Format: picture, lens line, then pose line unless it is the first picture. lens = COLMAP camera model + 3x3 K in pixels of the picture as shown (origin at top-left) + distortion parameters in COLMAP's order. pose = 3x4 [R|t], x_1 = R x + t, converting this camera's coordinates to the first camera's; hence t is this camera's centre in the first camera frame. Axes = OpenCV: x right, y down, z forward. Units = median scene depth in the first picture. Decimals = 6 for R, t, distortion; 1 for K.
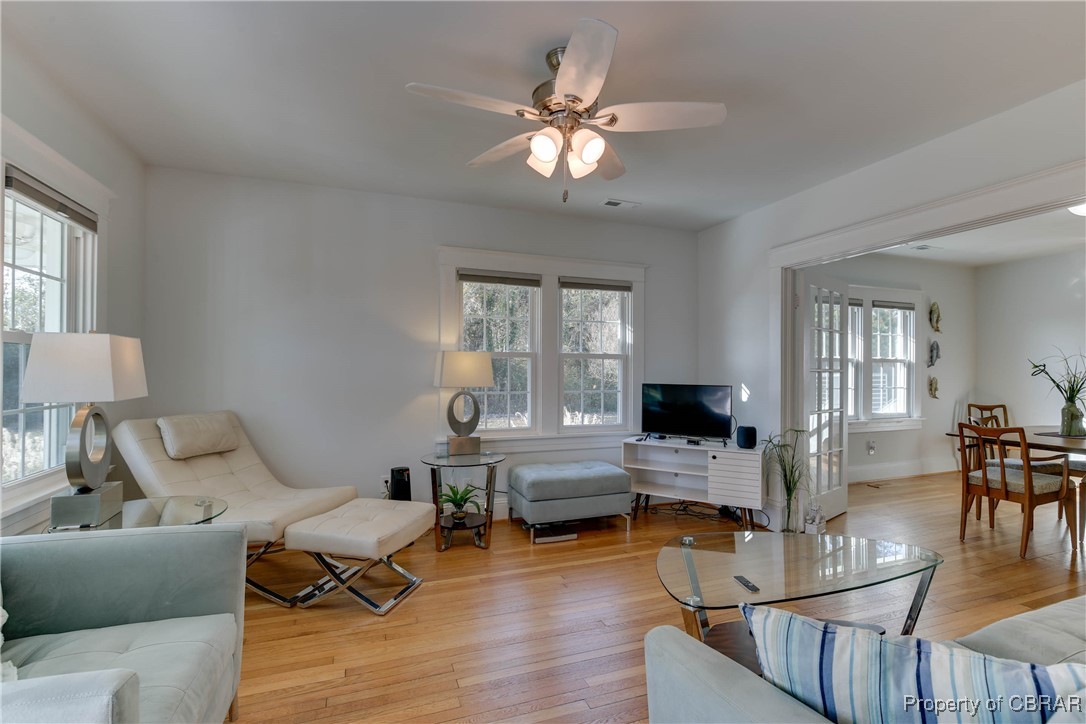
lens RADIAL K [[503.8, 0, 544.8], [0, 503.8, 360.6], [0, 0, 1]] dist [-0.000463, 0.002007]
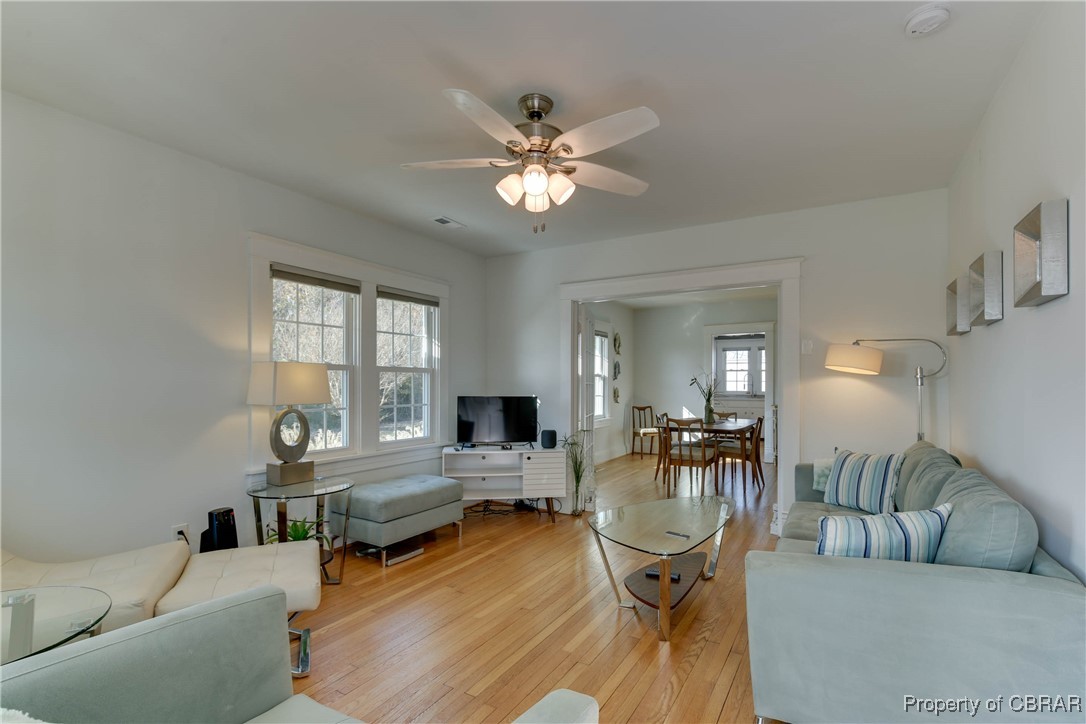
lens RADIAL K [[503.8, 0, 560.1], [0, 503.8, 375.1], [0, 0, 1]] dist [-0.000463, 0.002007]
pose [[0.777416, 0.005729, 0.628961, -0.327484], [-0.007576, 0.999971, 0.000256, -0.000393], [-0.628941, -0.004964, 0.777437, 0.051167]]
